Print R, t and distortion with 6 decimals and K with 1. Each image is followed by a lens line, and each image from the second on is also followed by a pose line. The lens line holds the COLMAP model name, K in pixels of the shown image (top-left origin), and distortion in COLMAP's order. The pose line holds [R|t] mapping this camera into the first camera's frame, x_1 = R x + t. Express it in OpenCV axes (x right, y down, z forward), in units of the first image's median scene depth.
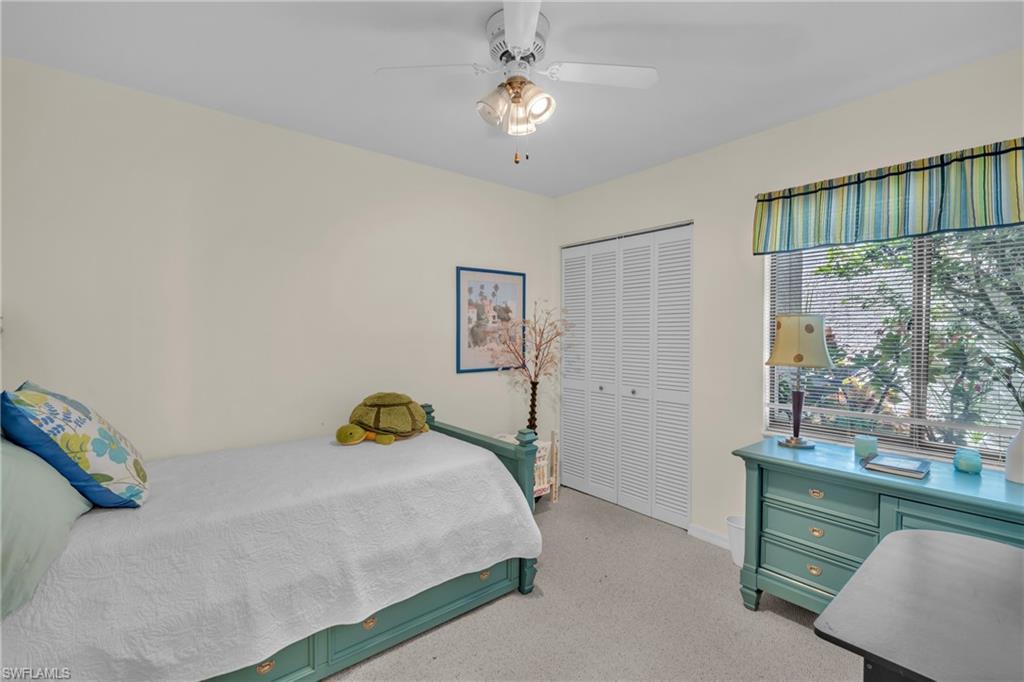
lens RADIAL K [[462.3, 0, 510.0], [0, 462.3, 339.8], [0, 0, 1]] dist [-0.005578, 0.000182]
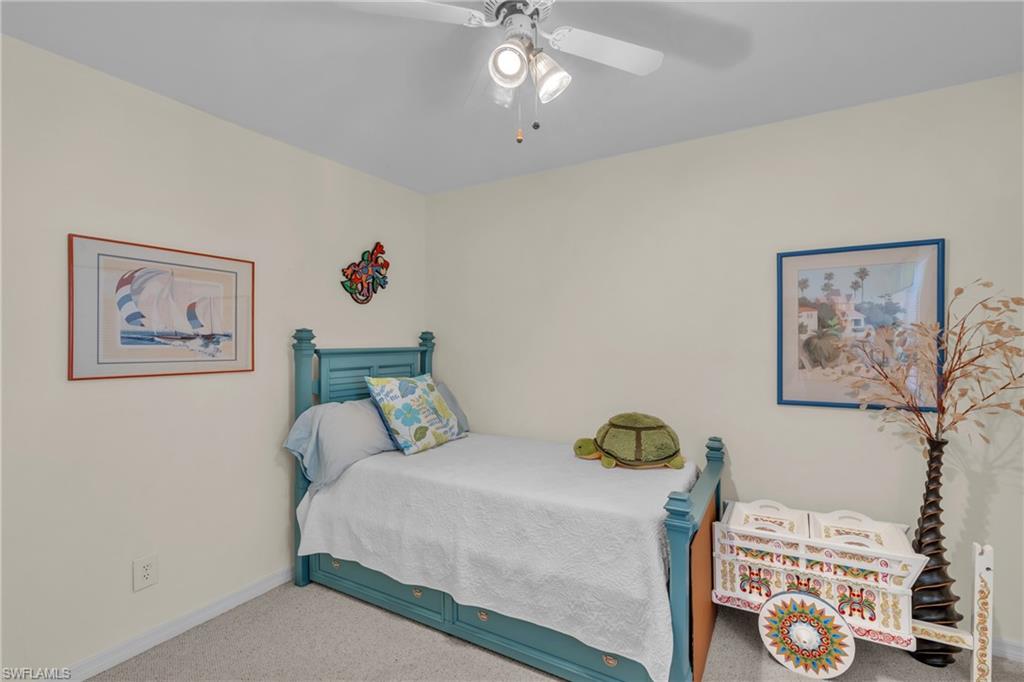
lens RADIAL K [[462.3, 0, 510.8], [0, 462.3, 341.8], [0, 0, 1]] dist [-0.005578, 0.000182]
pose [[0.348983, -0.001812, -0.937127, 0.392433], [-0.012547, 0.999899, -0.006606, -0.012754], [0.937045, 0.014064, 0.348925, 0.360246]]
